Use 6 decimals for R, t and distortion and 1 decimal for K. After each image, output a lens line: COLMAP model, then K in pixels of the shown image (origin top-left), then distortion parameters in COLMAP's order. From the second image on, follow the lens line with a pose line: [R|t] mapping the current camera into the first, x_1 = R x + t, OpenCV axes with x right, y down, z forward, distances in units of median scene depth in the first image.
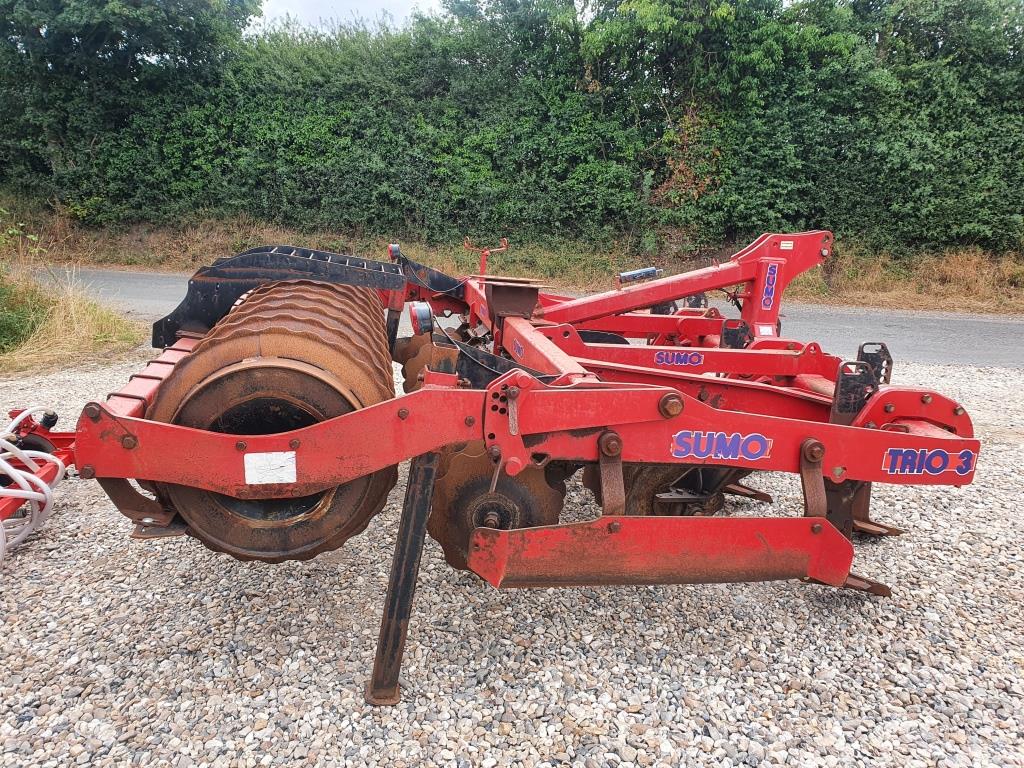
lens RADIAL K [[779.5, 0, 511.9], [0, 779.5, 385.8], [0, 0, 1]] dist [-0.000274, 0.014786]
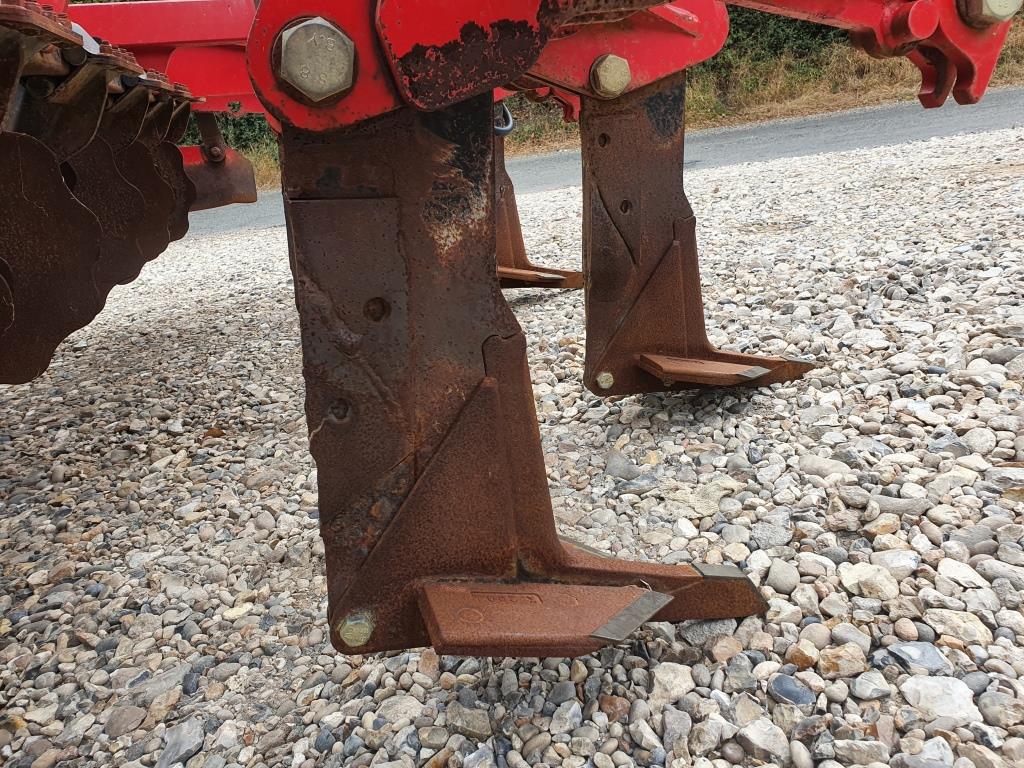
lens RADIAL K [[779.5, 0, 511.7], [0, 779.5, 382.7], [0, 0, 1]] dist [-0.000274, 0.014786]
pose [[0.980880, -0.189825, 0.042914, 0.356847], [0.185342, 0.978403, 0.091521, 0.139387], [-0.059361, -0.081818, 0.994878, 0.664791]]
